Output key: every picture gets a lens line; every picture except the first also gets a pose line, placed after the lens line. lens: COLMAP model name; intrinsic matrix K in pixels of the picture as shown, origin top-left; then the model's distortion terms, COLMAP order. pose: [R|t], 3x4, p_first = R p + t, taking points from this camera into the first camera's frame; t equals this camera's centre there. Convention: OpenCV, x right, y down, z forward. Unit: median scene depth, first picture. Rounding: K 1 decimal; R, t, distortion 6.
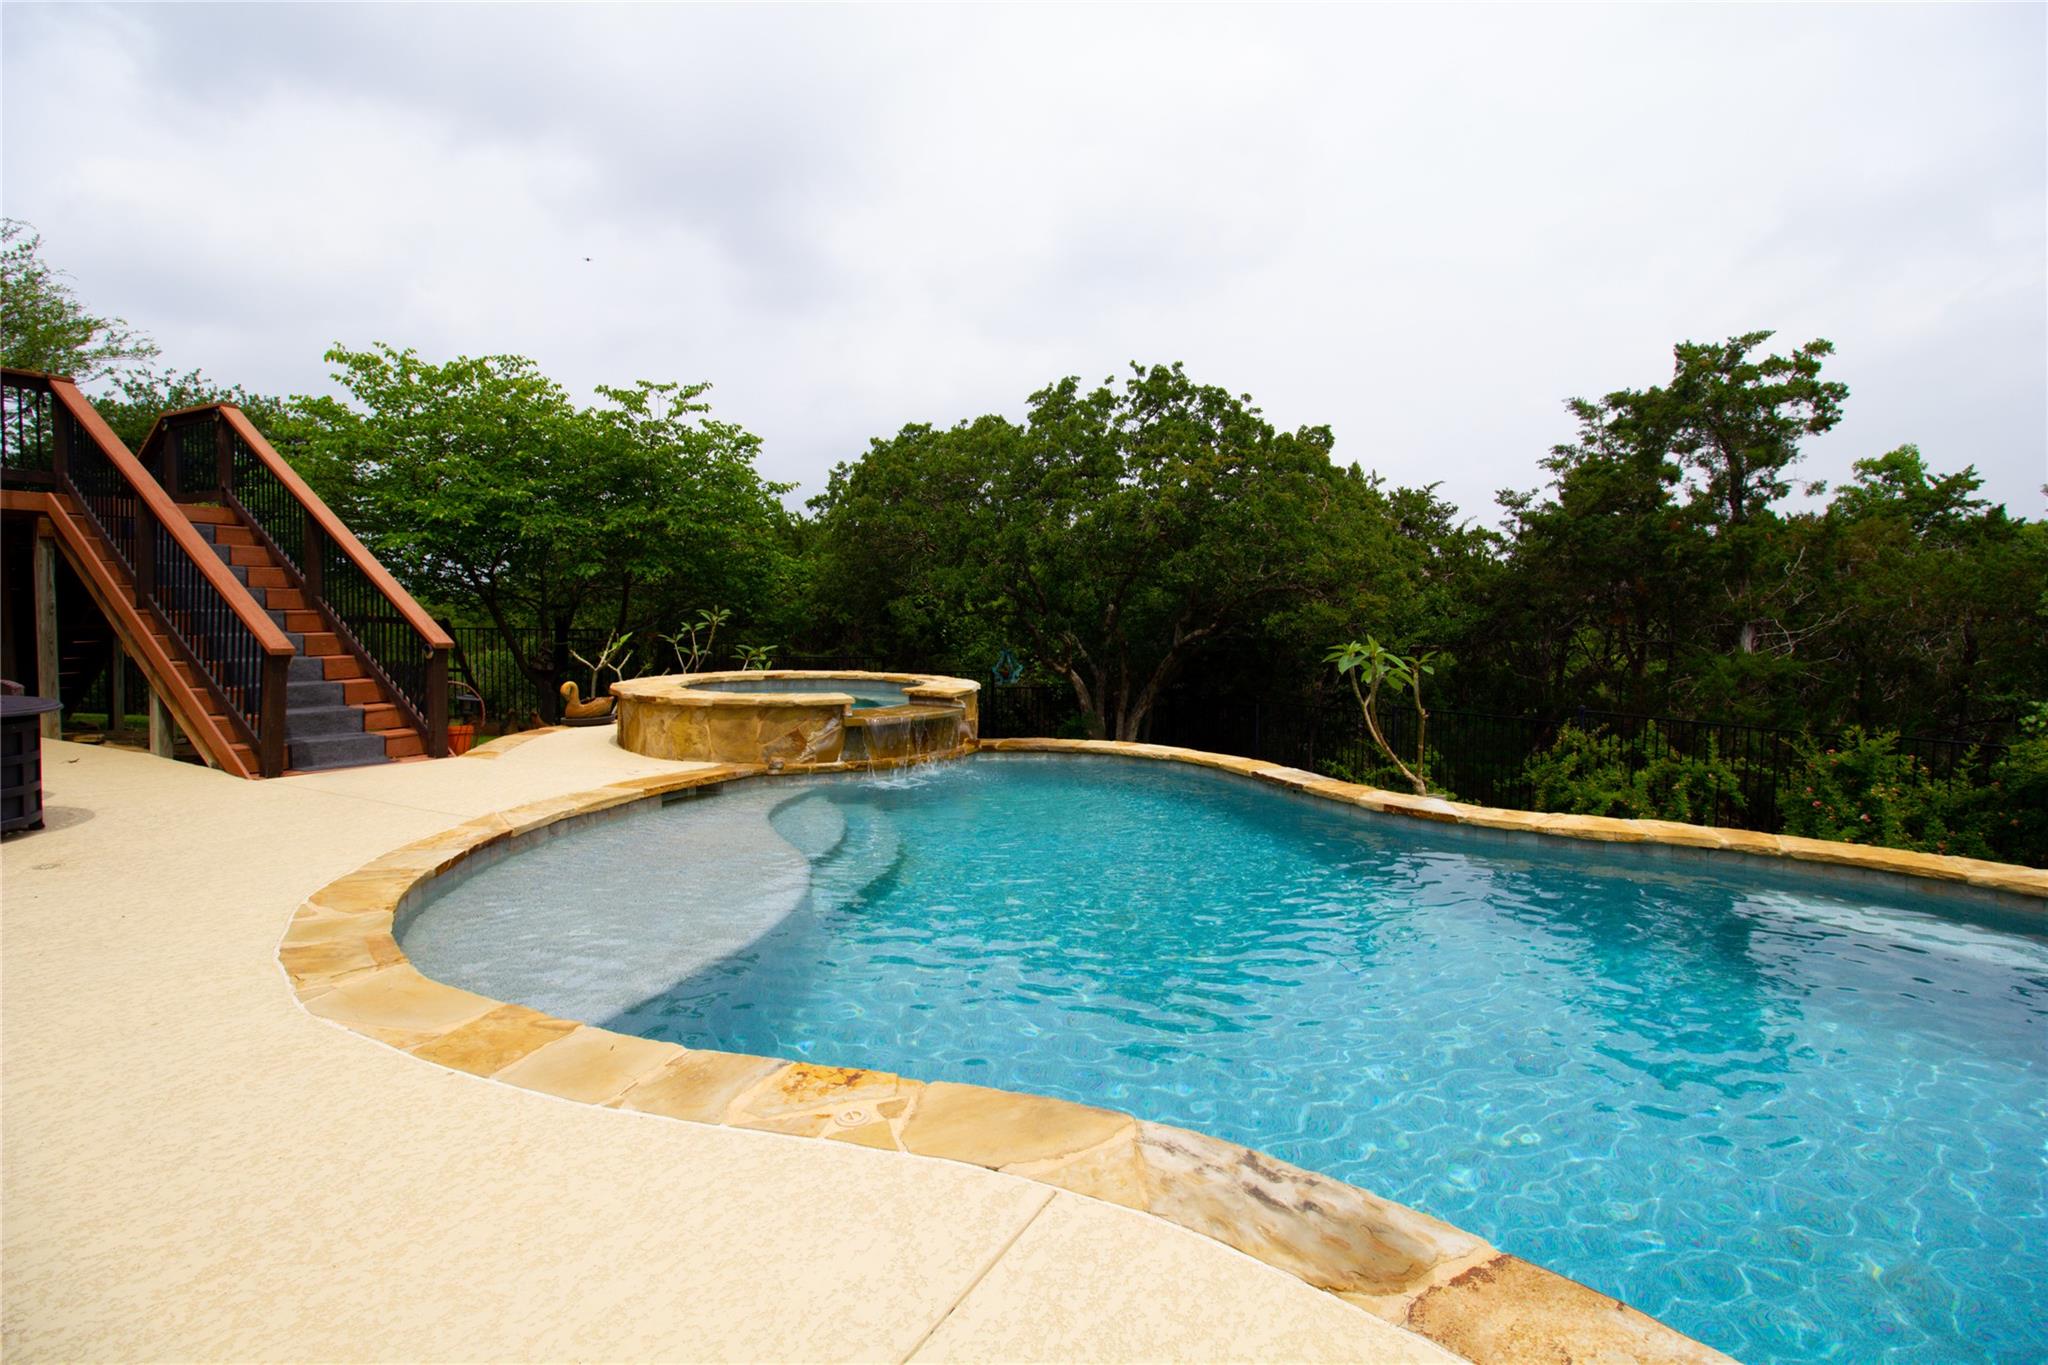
lens RADIAL K [[934.2, 0, 1033.2], [0, 934.2, 668.8], [0, 0, 1]] dist [-0.001457, -0.010997]
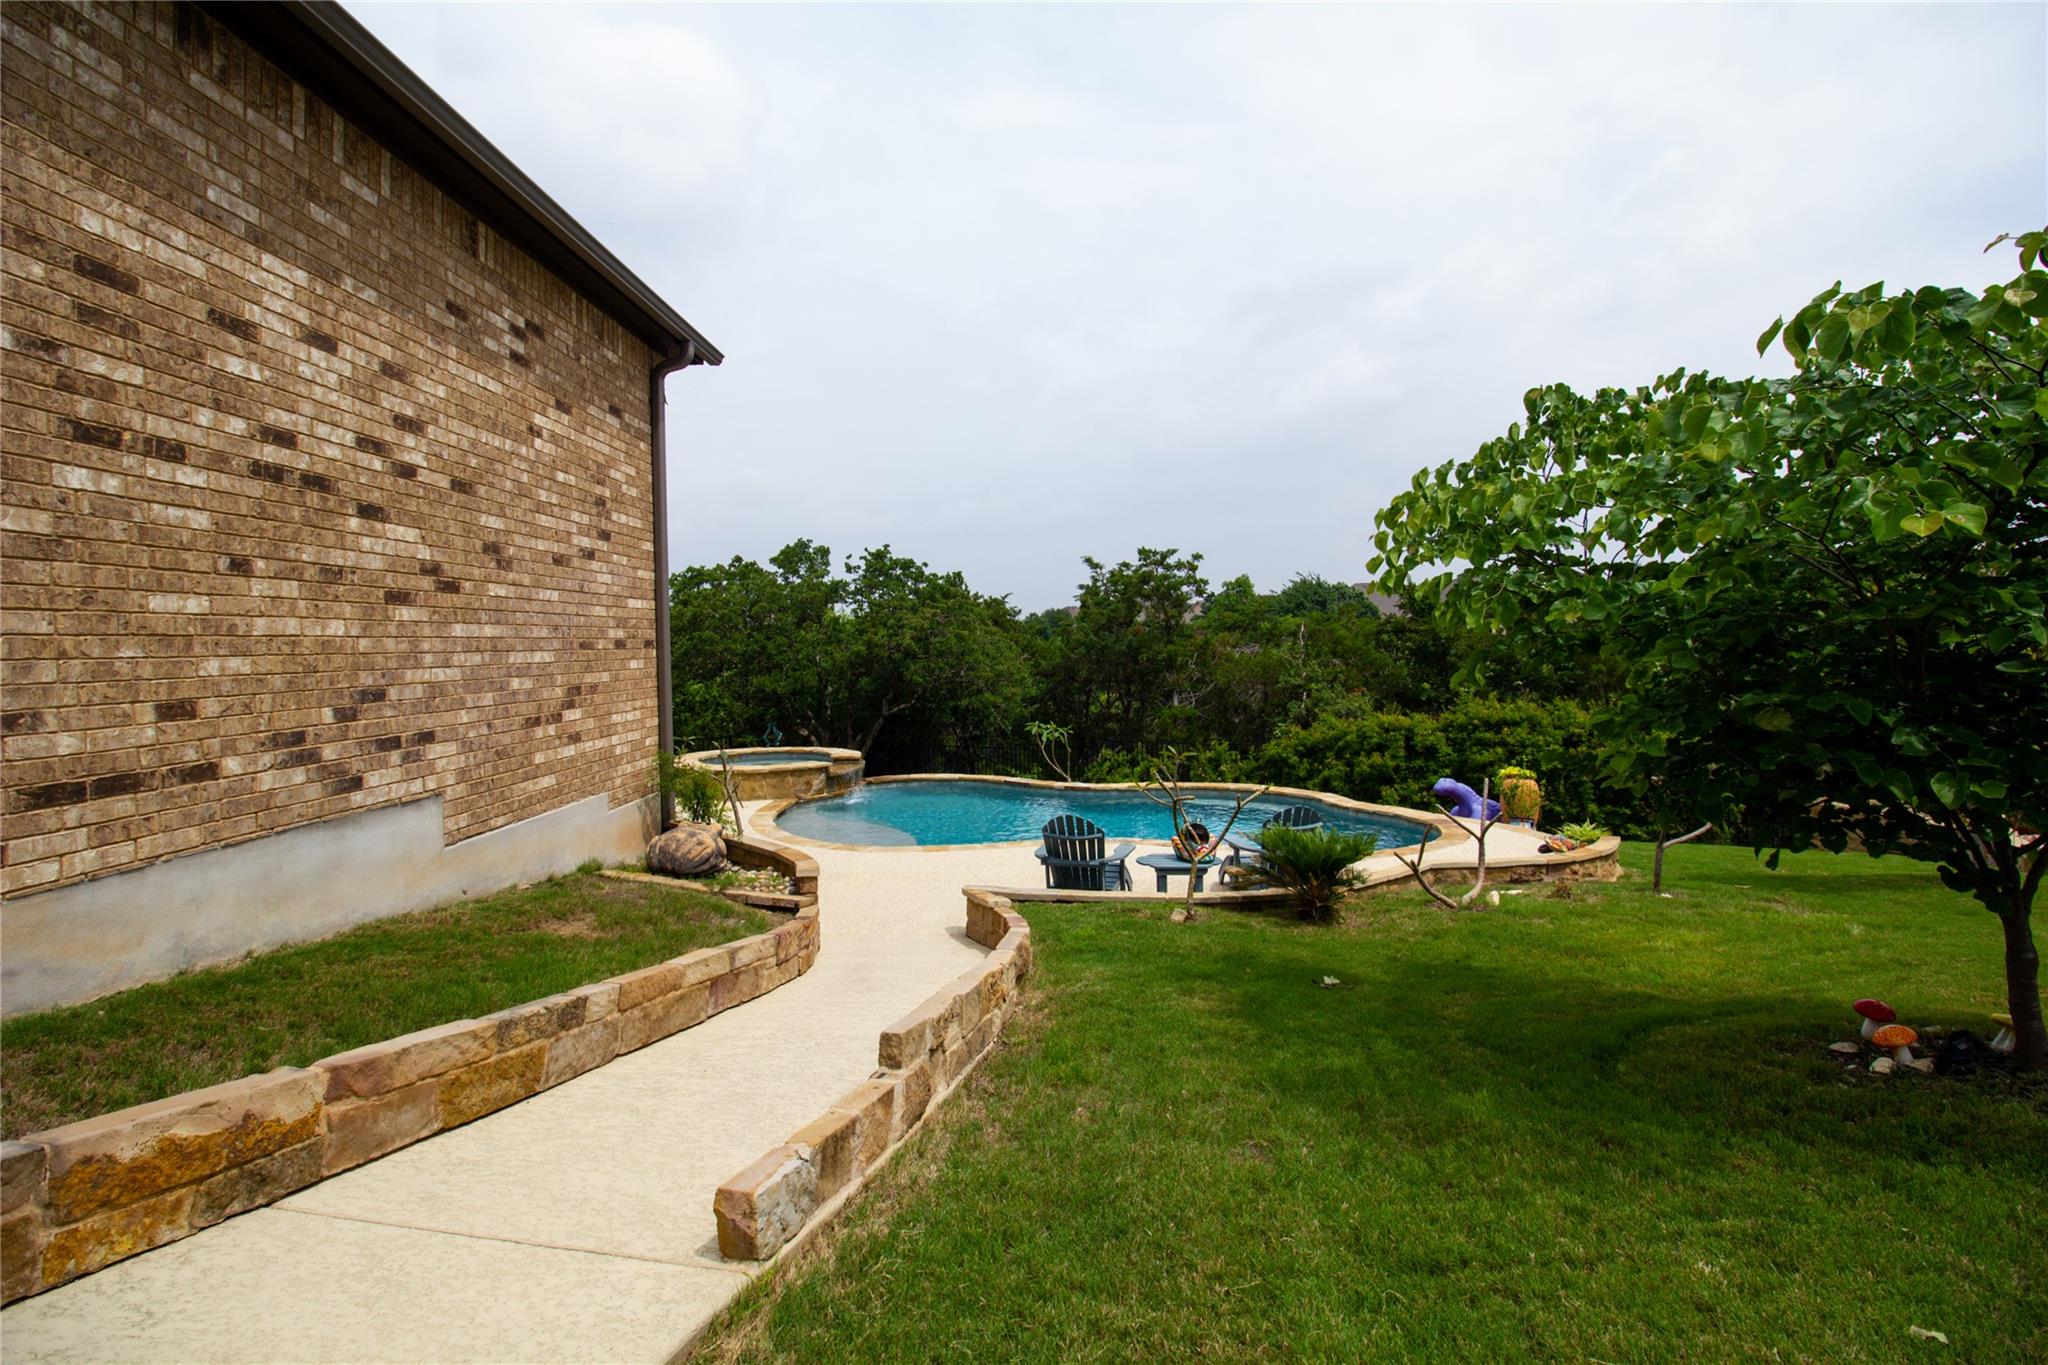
lens RADIAL K [[934.2, 0, 1033.2], [0, 934.2, 668.8], [0, 0, 1]] dist [-0.001457, -0.010997]
pose [[0.877678, -0.033256, 0.478095, -0.504270], [0.050694, 0.998435, -0.023613, -0.068086], [-0.476562, 0.044961, 0.877991, -0.680598]]
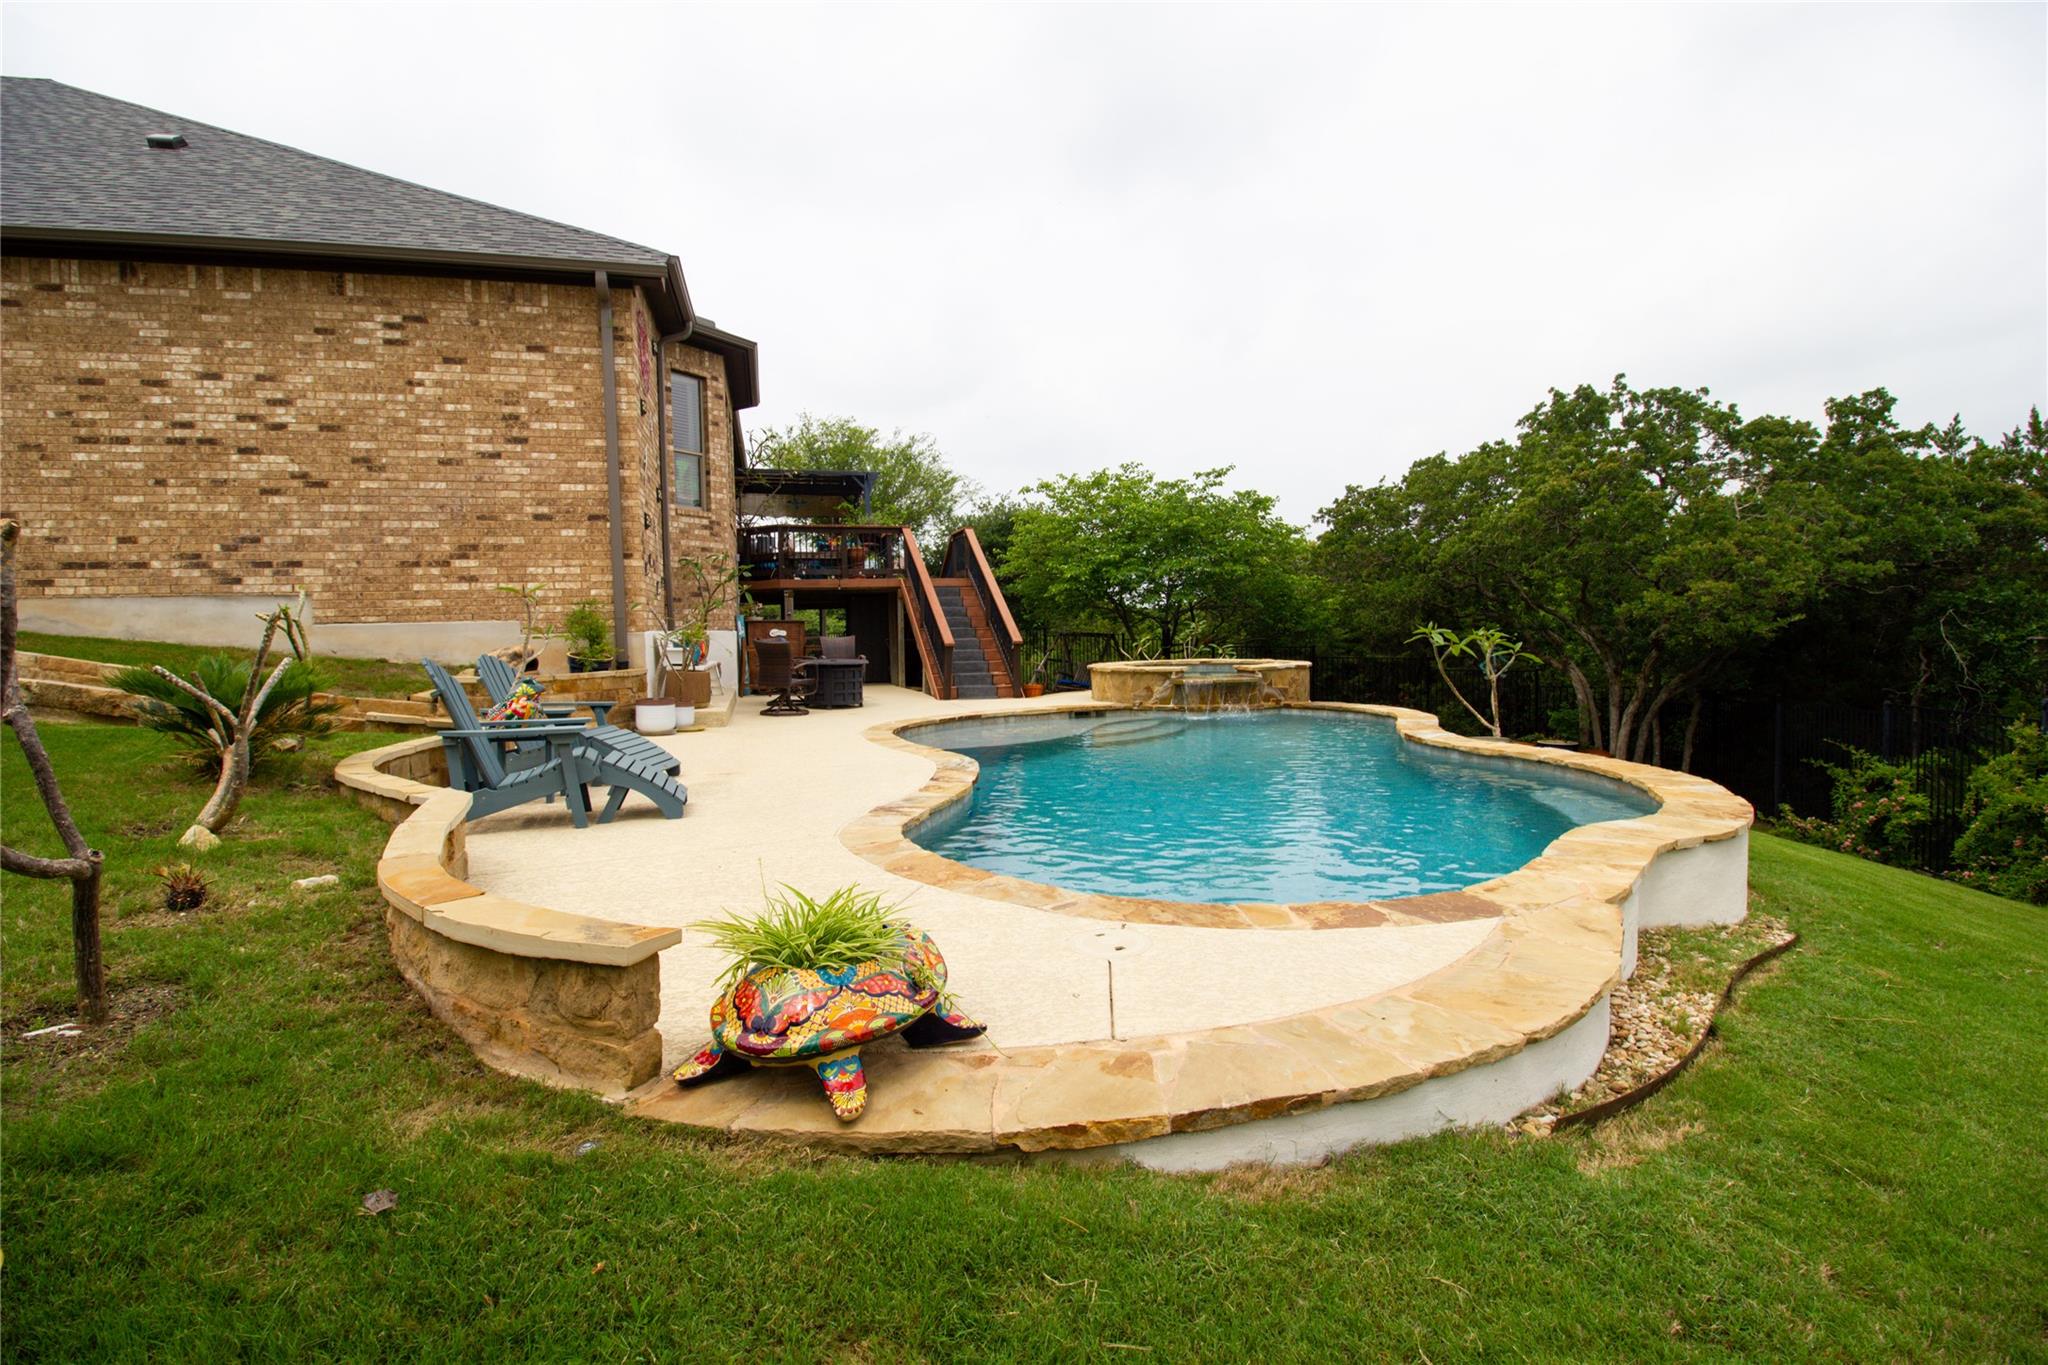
lens RADIAL K [[934.2, 0, 1033.2], [0, 934.2, 668.8], [0, 0, 1]] dist [-0.001457, -0.010997]
pose [[0.696152, 0.002163, -0.717891, 0.549994], [-0.015157, 0.999817, -0.011685, 0.036467], [0.717734, 0.019016, 0.696057, -0.250989]]
